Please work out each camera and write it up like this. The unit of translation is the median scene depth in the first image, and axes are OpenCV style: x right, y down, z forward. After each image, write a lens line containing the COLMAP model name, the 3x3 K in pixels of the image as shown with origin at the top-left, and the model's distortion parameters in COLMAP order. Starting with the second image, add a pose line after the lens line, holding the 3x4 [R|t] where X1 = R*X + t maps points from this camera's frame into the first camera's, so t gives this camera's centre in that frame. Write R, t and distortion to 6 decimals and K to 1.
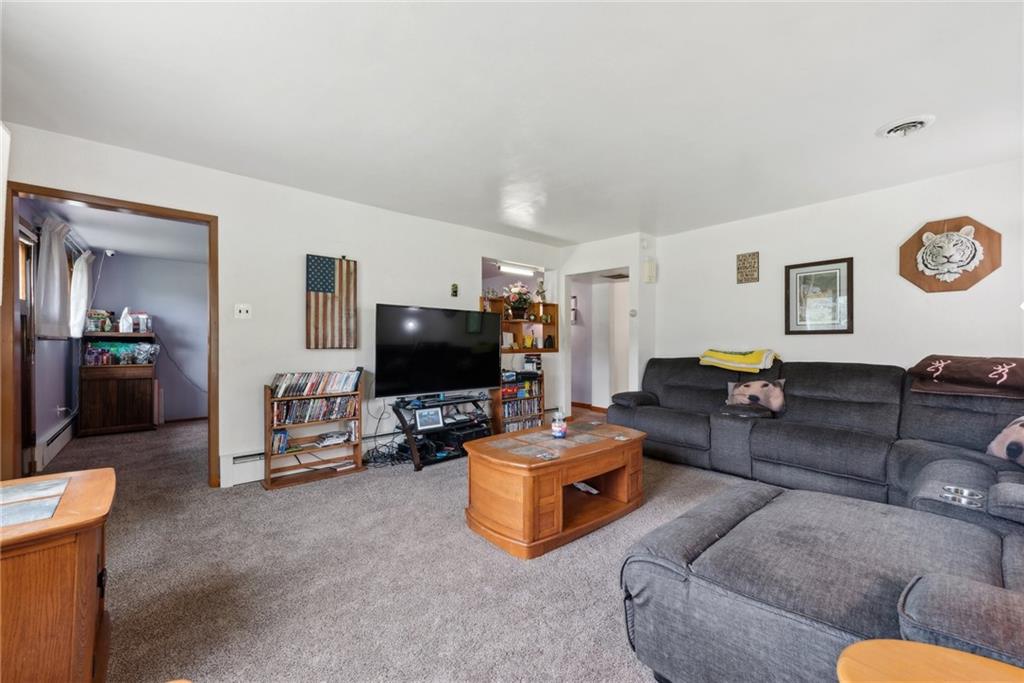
lens RADIAL K [[407.9, 0, 513.2], [0, 407.9, 339.1], [0, 0, 1]] dist [0.001171, 0.000025]
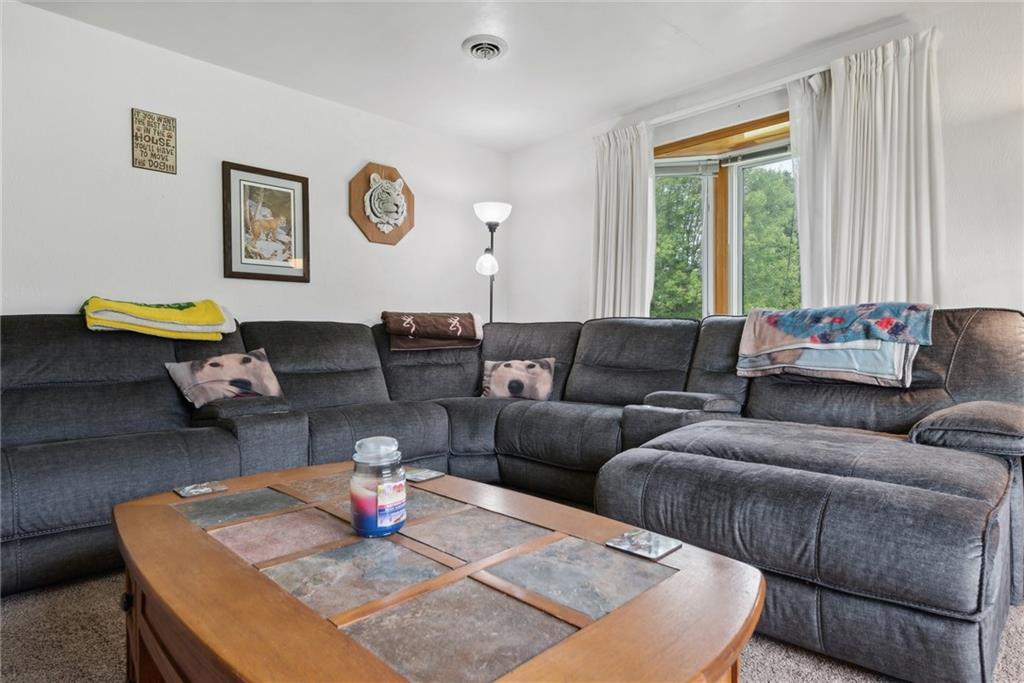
lens RADIAL K [[558.2, 0, 513.1], [0, 558.2, 347.1], [0, 0, 1]] dist [-0.000313, -0.000459]
pose [[-0.082602, -0.016622, 0.996444, -0.196396], [-0.000155, 0.999861, 0.016666, 0.084575], [-0.996583, 0.001222, -0.082593, 0.711785]]
